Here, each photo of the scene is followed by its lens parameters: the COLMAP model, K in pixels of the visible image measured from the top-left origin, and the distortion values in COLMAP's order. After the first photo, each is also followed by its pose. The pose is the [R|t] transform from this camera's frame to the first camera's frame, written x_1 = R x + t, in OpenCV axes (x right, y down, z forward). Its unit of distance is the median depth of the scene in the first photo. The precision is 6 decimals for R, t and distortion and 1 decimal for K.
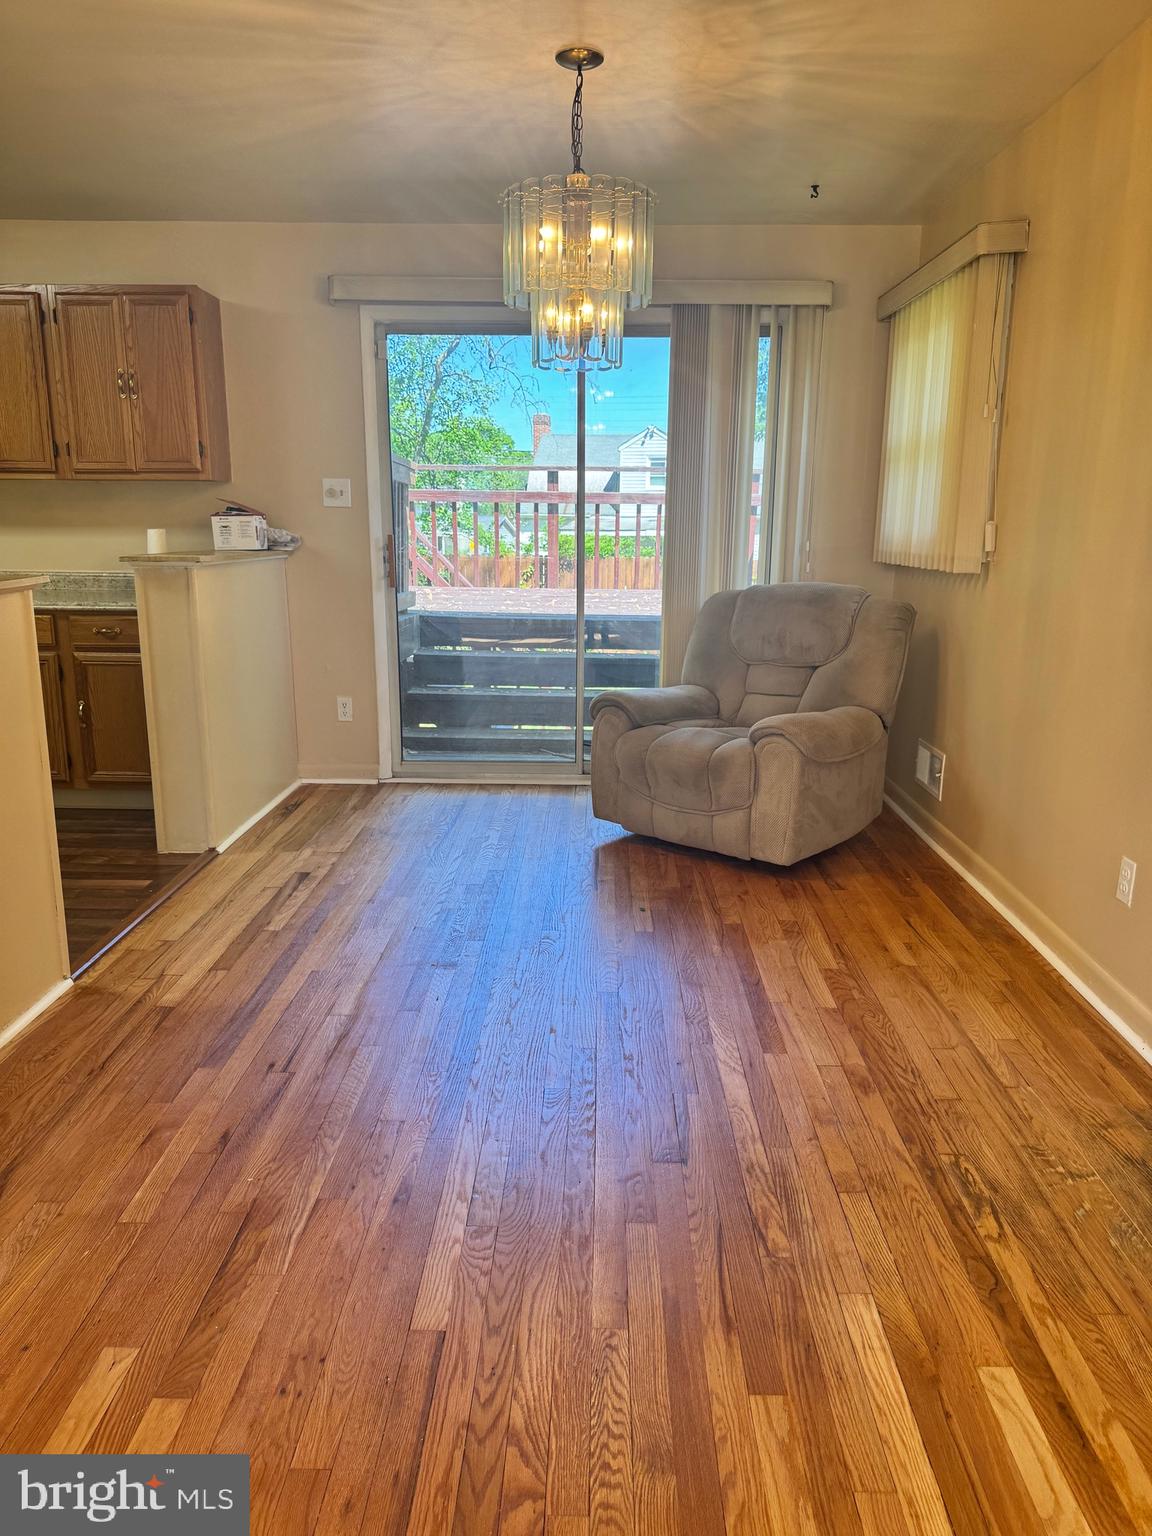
lens RADIAL K [[1103.0, 0, 569.9], [0, 1103.0, 760.1], [0, 0, 1]] dist [0.056420, -0.037118]
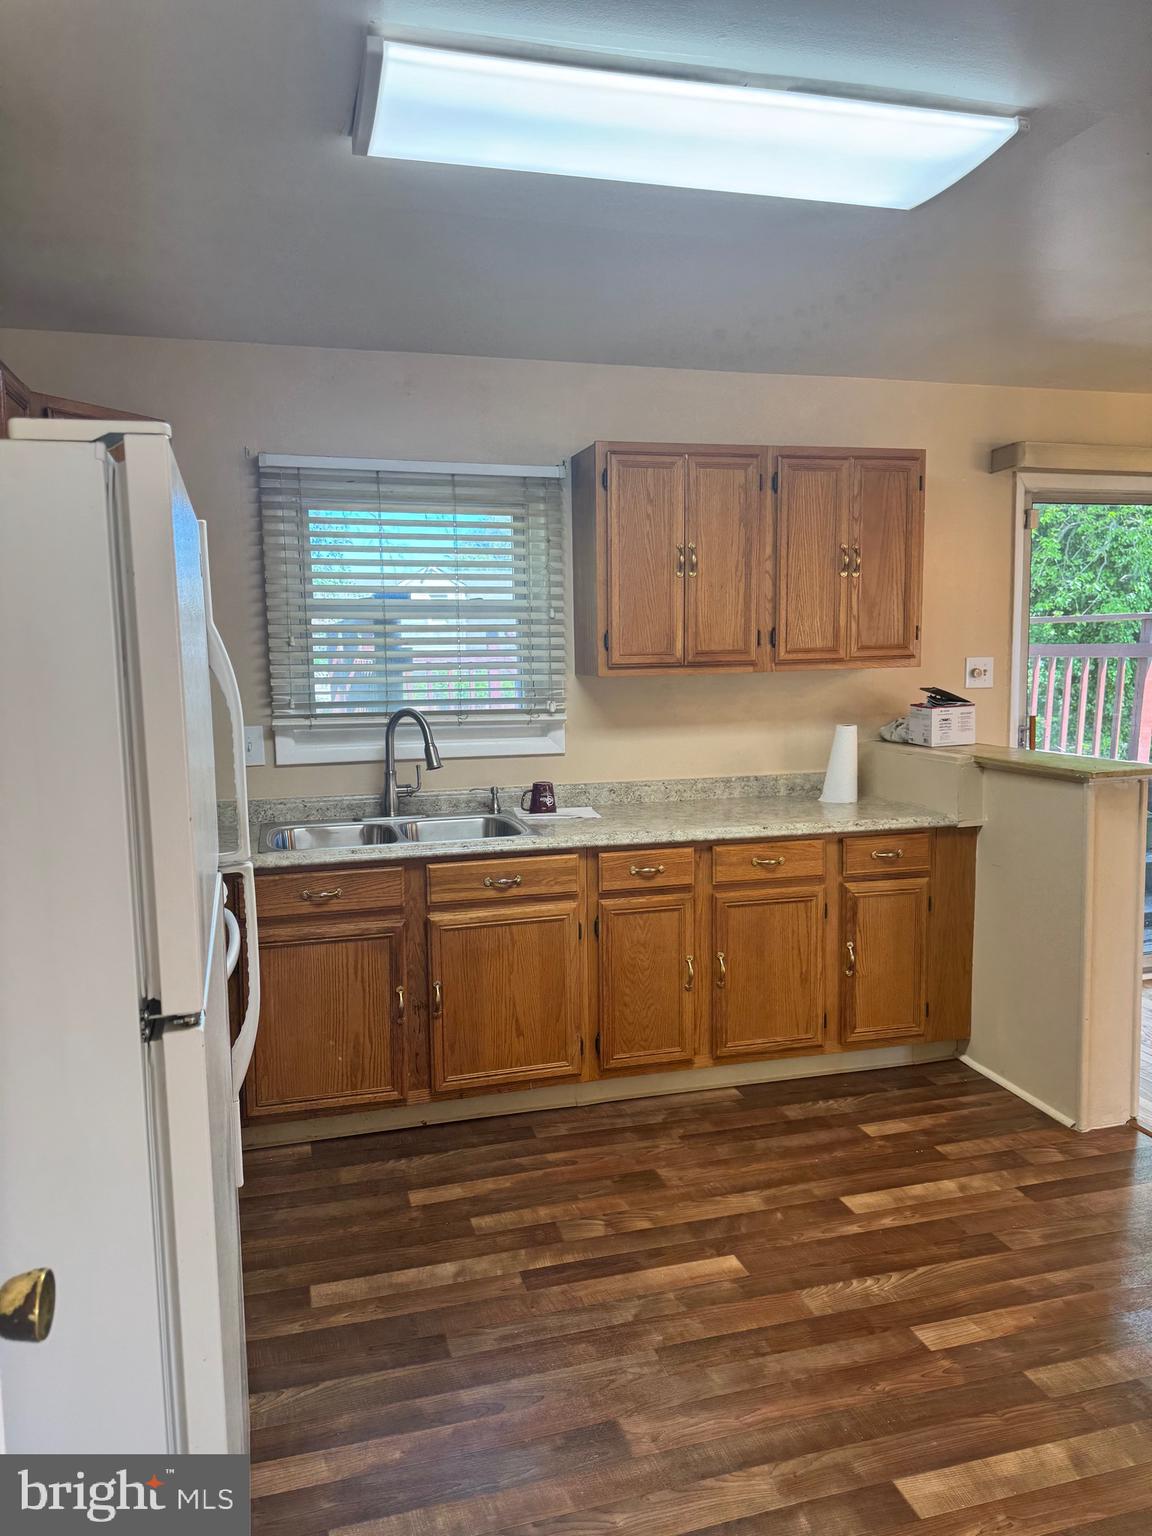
lens RADIAL K [[1103.0, 0, 597.5], [0, 1103.0, 747.2], [0, 0, 1]] dist [0.056420, -0.037118]
pose [[0.948384, -0.049850, 0.313181, -0.860625], [0.087295, 0.990452, -0.106697, -0.124243], [-0.304871, 0.128529, 0.943681, 0.283948]]
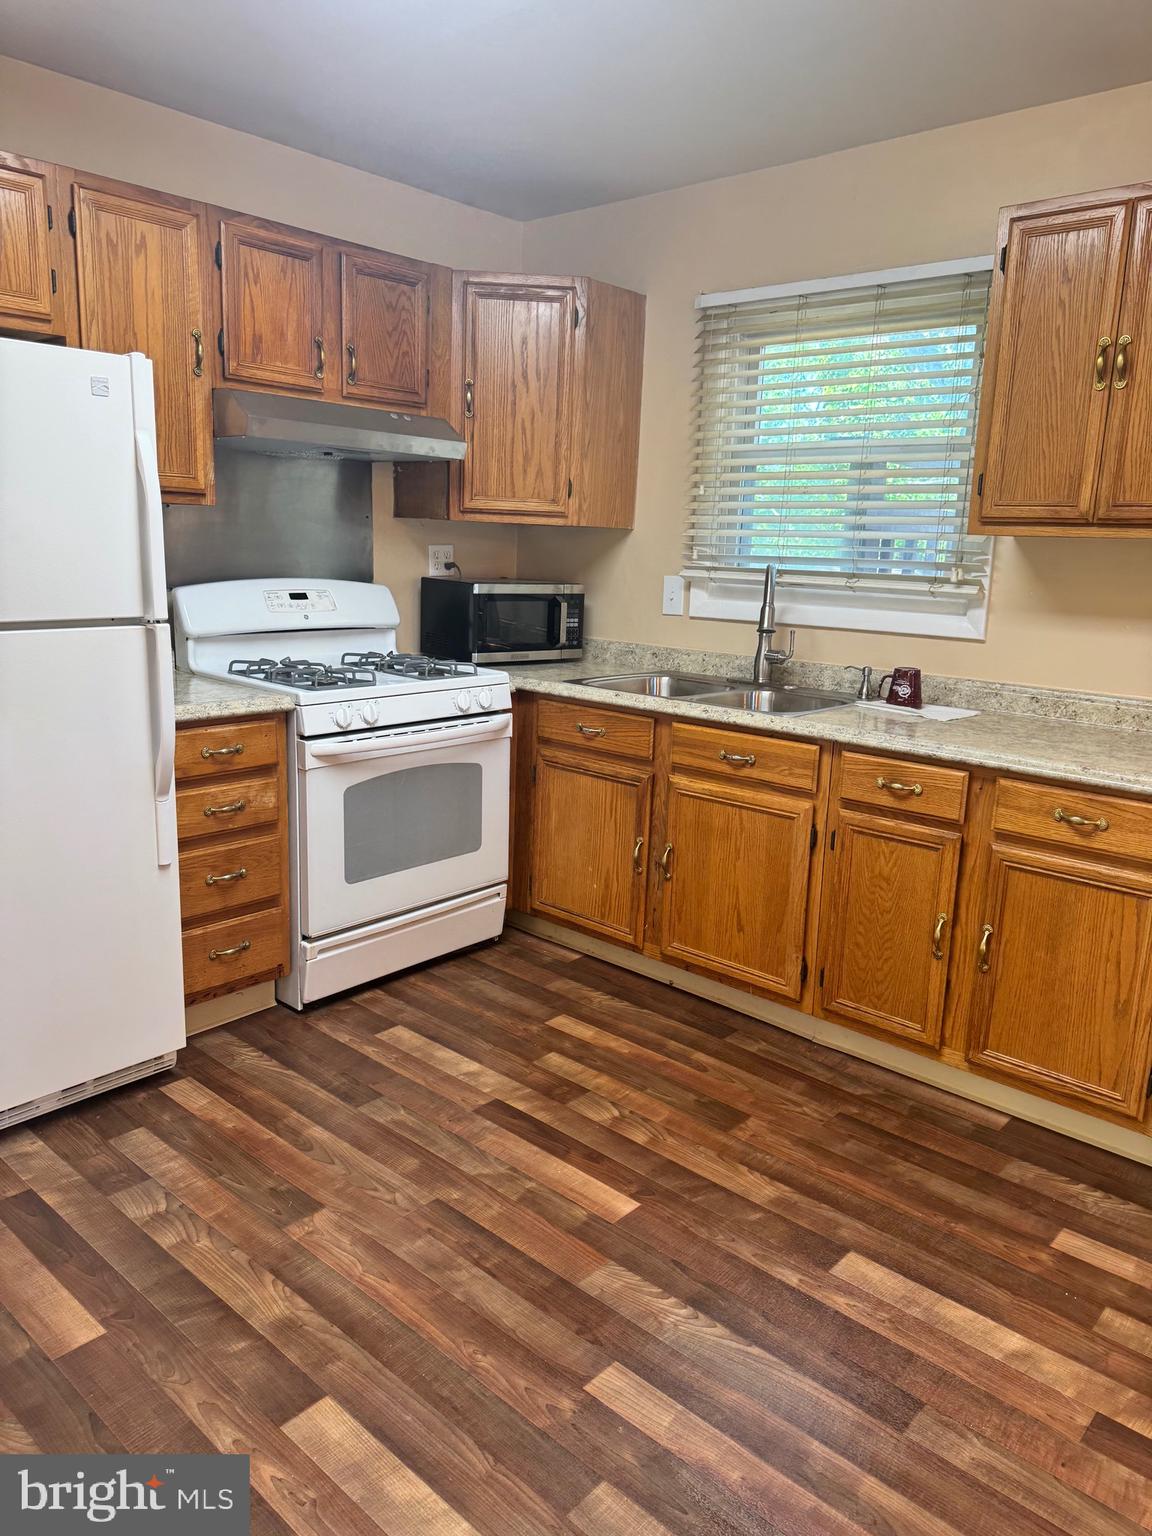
lens RADIAL K [[1103.0, 0, 569.4], [0, 1103.0, 775.4], [0, 0, 1]] dist [0.056420, -0.037118]
pose [[0.763427, 0.154614, -0.627115, -0.362816], [-0.164933, 0.985403, 0.042165, -0.120273], [0.624481, 0.071242, 0.777784, 0.431039]]
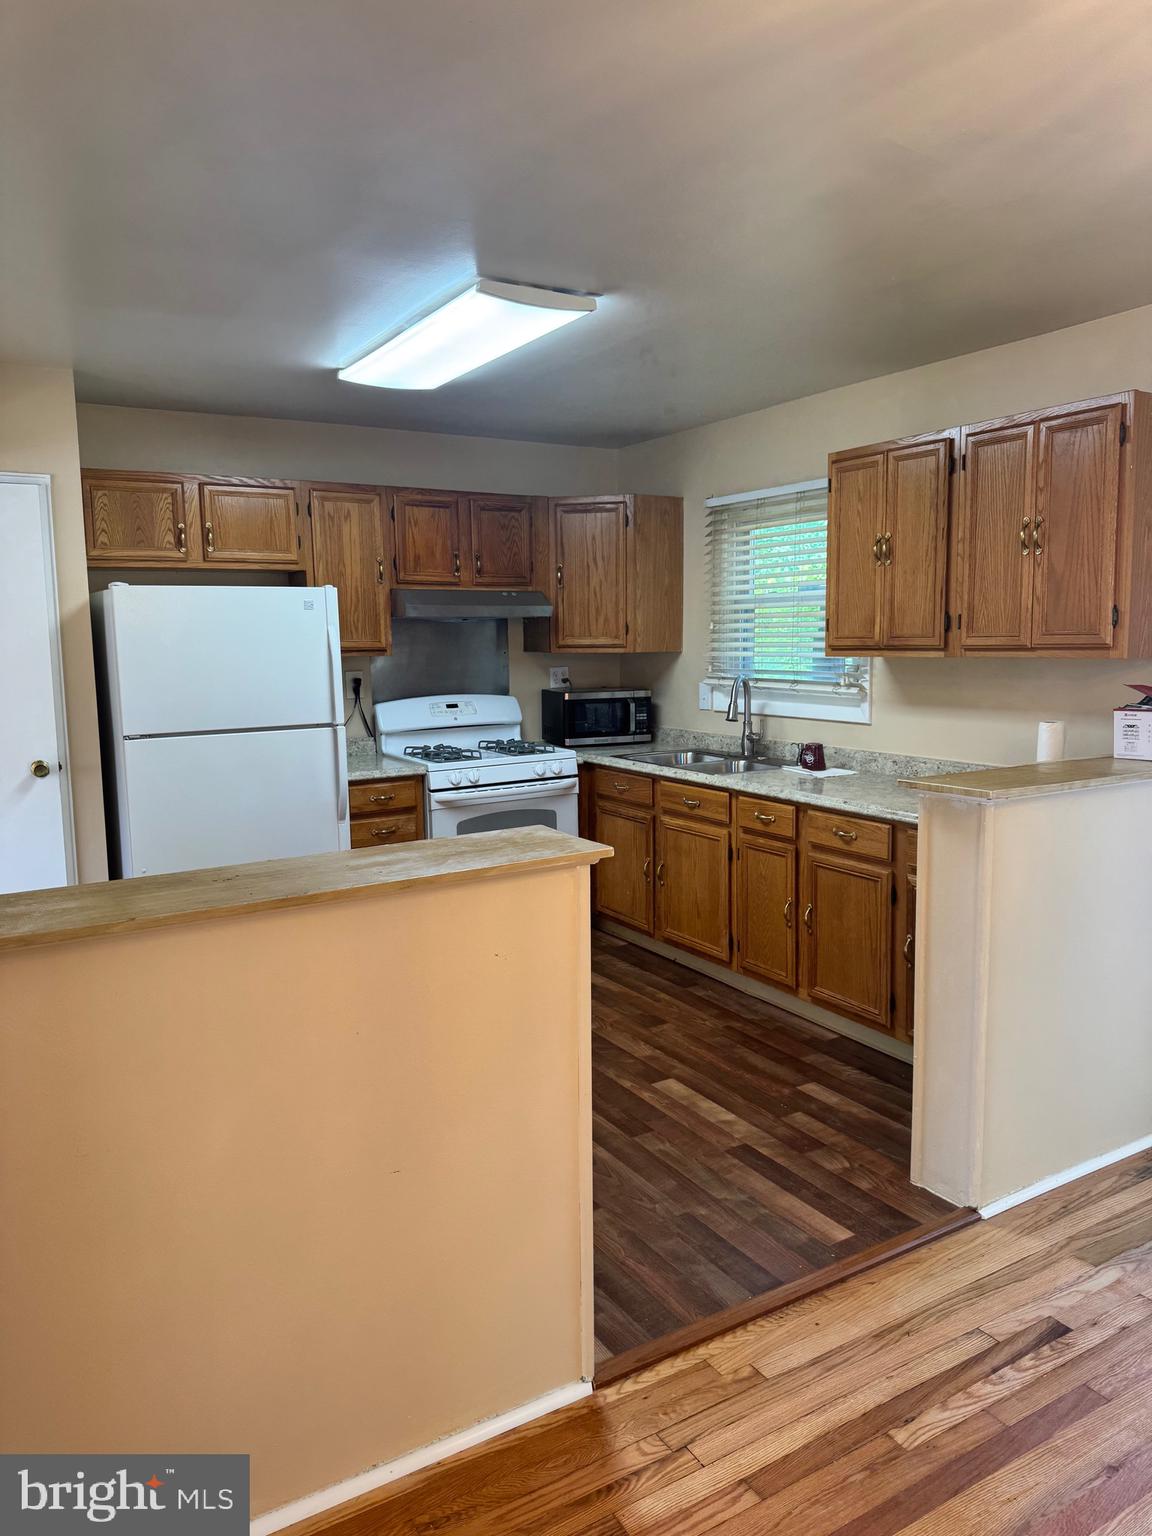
lens RADIAL K [[1103.0, 0, 595.5], [0, 1103.0, 779.6], [0, 0, 1]] dist [0.056420, -0.037118]
pose [[0.553956, 0.098511, -0.826697, 0.082016], [-0.158777, 0.987250, 0.011249, -0.137418], [0.817265, 0.125029, 0.562535, 0.359598]]
